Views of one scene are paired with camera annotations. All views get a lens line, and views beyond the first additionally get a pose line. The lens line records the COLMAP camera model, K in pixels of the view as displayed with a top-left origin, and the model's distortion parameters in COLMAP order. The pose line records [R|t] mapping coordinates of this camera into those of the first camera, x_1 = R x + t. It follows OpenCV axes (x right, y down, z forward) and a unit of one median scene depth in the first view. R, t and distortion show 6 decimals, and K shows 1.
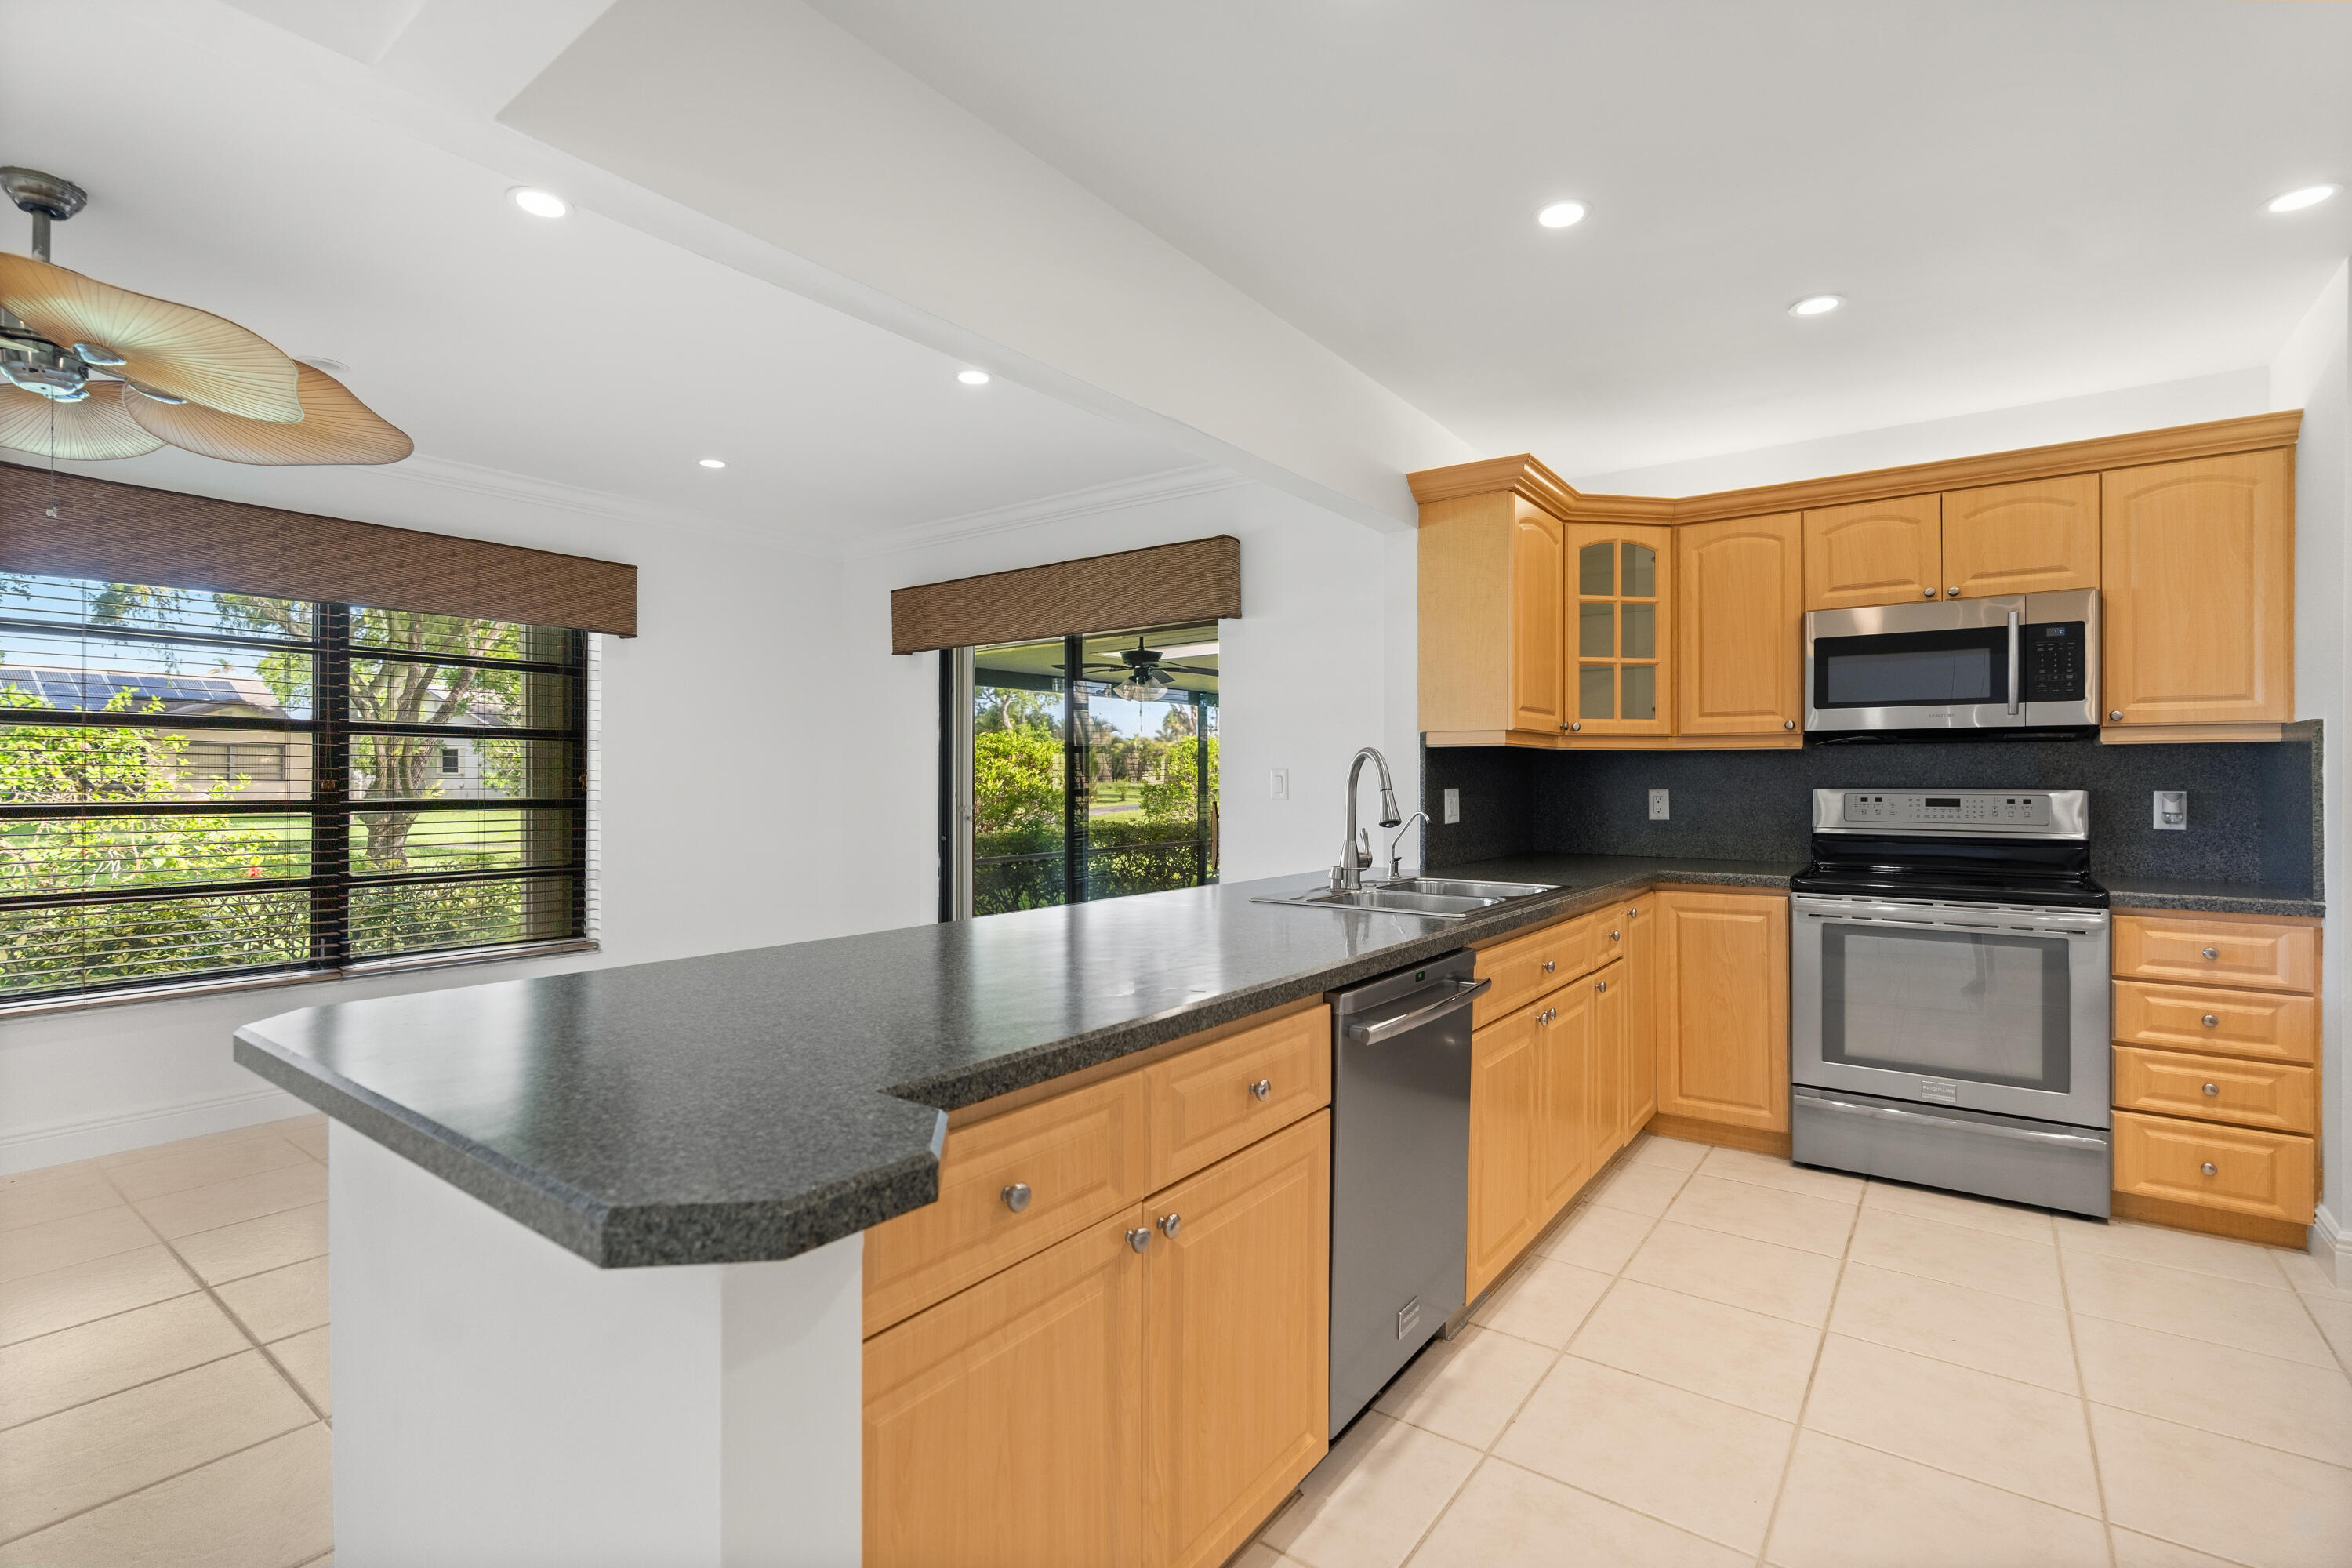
lens RADIAL K [[1068.9, 0, 1183.2], [0, 1068.9, 774.1], [0, 0, 1]] dist [-0.004765, 0.002580]
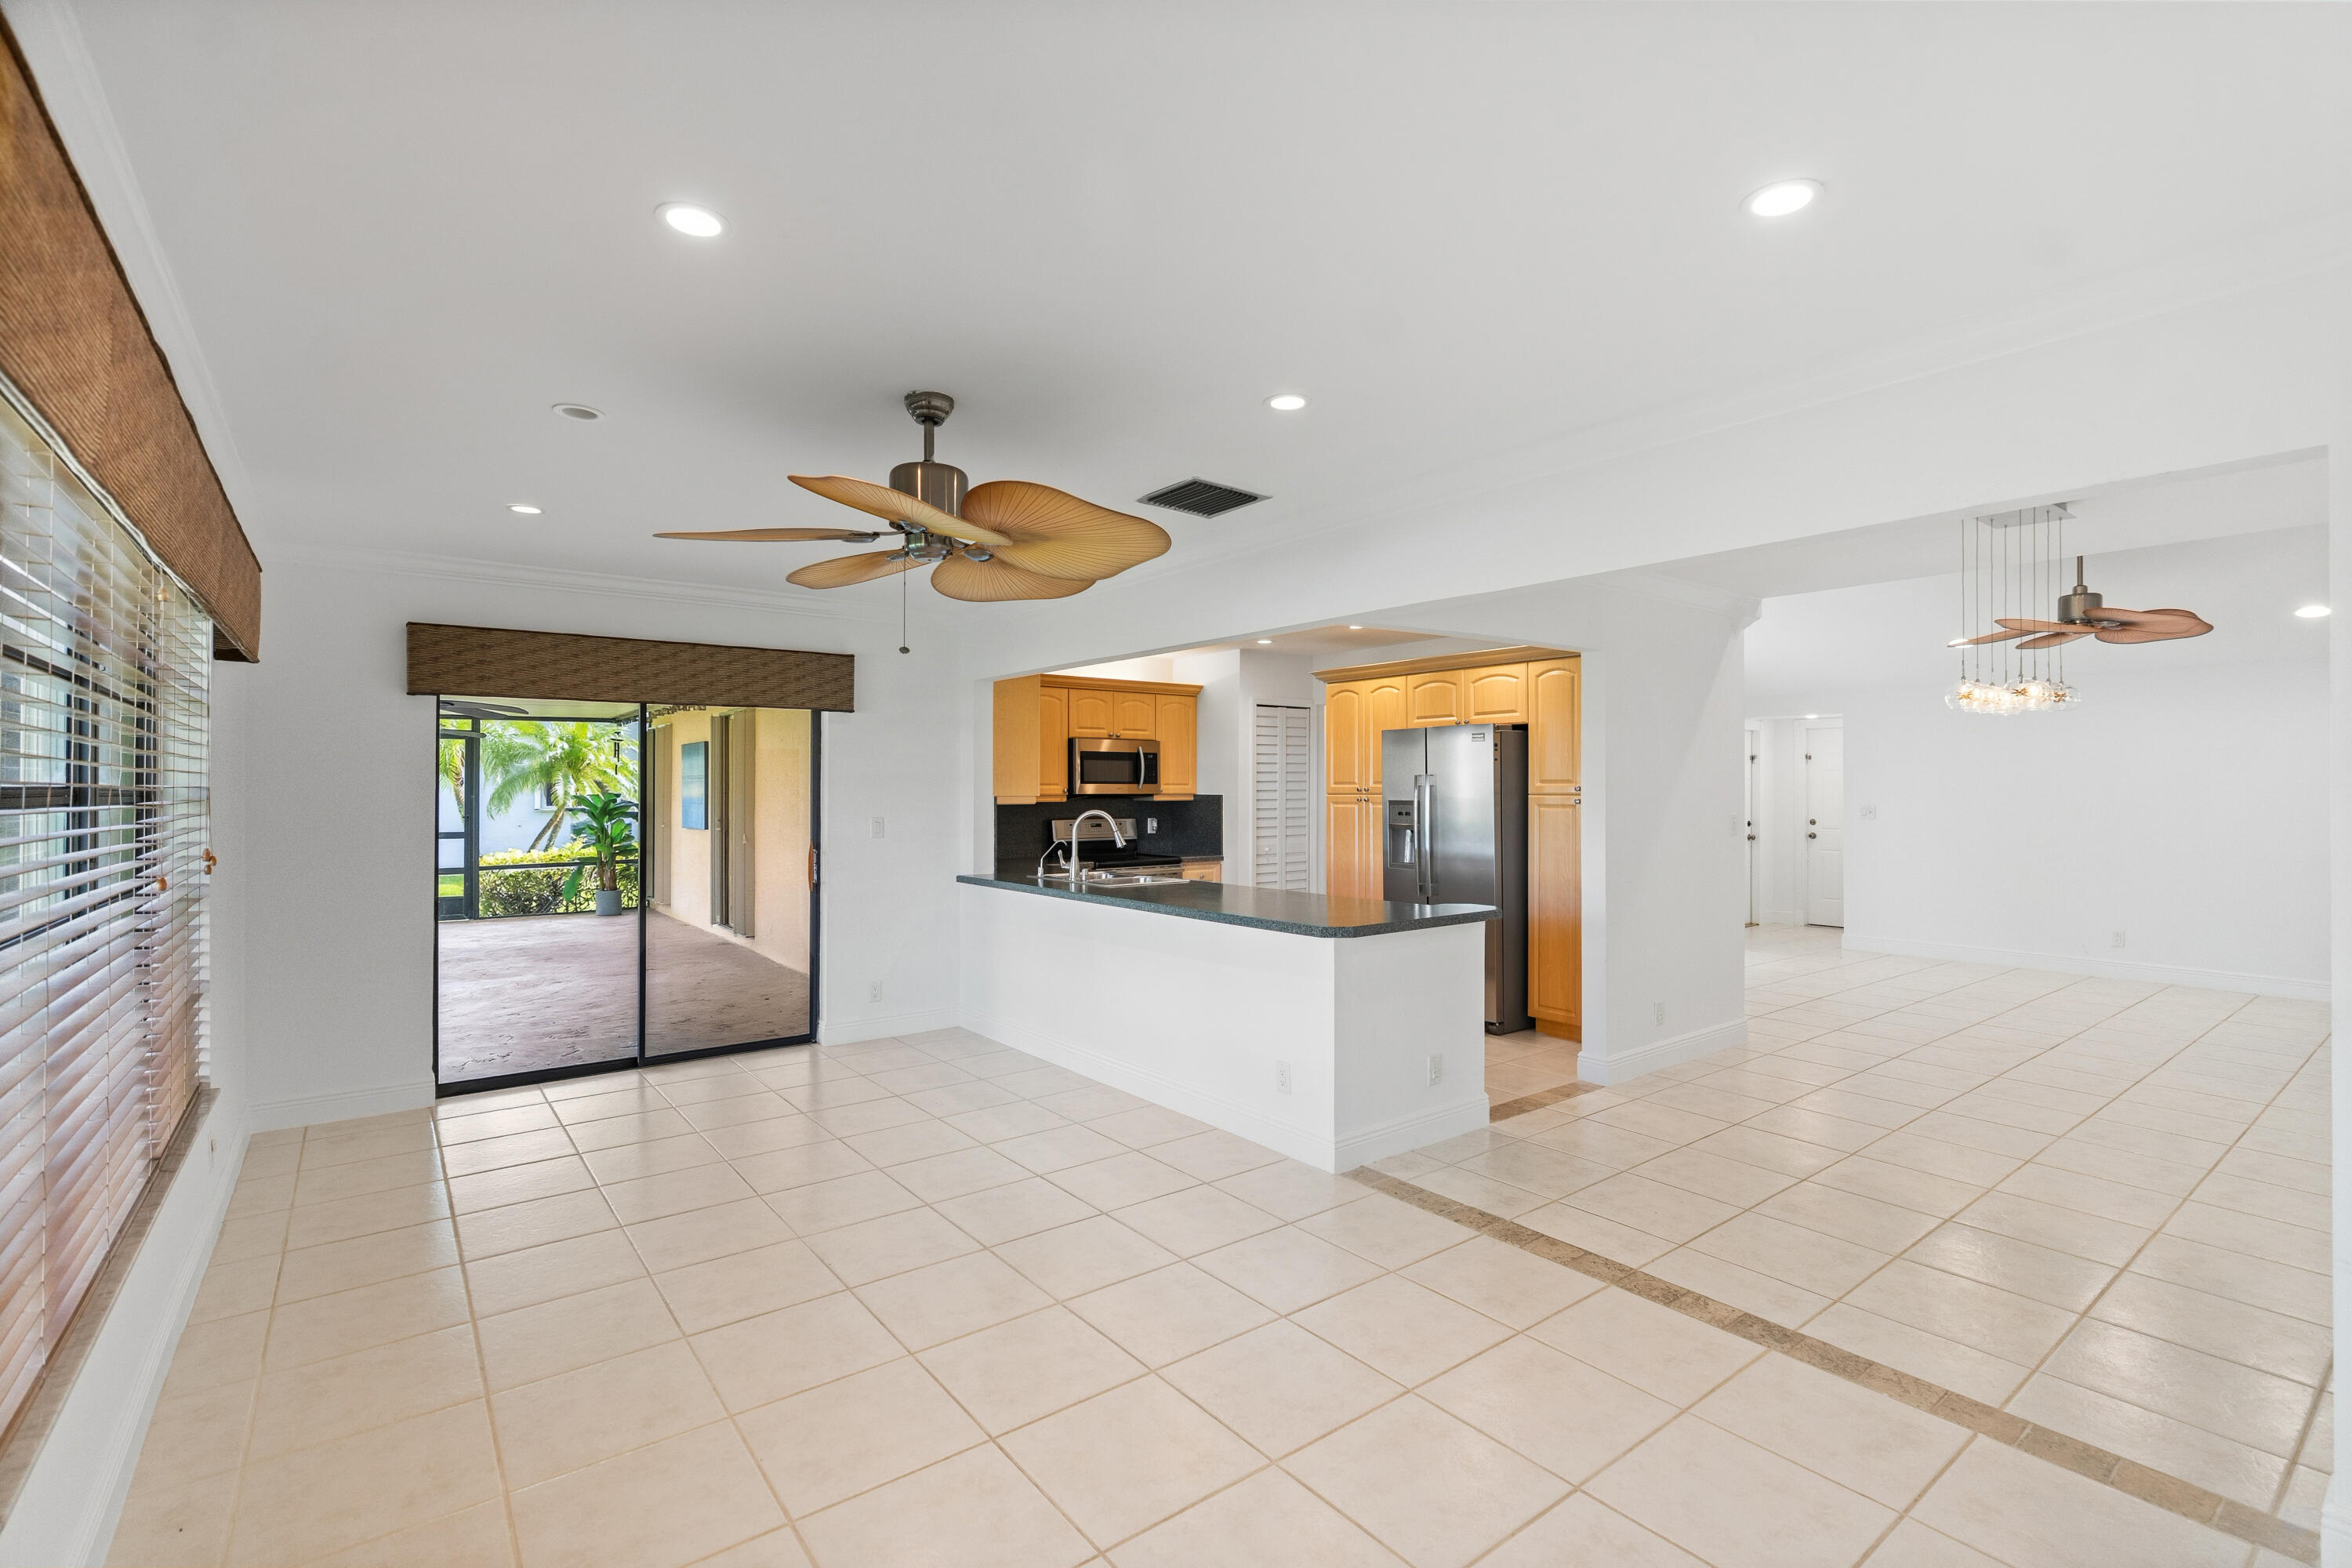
lens RADIAL K [[1068.9, 0, 1172.1], [0, 1068.9, 779.4], [0, 0, 1]] dist [-0.004765, 0.002580]
pose [[0.282097, 0.006851, 0.959362, -1.419614], [-0.002037, 0.999977, -0.006542, -0.056457], [-0.959384, -0.000108, 0.282104, 0.217609]]
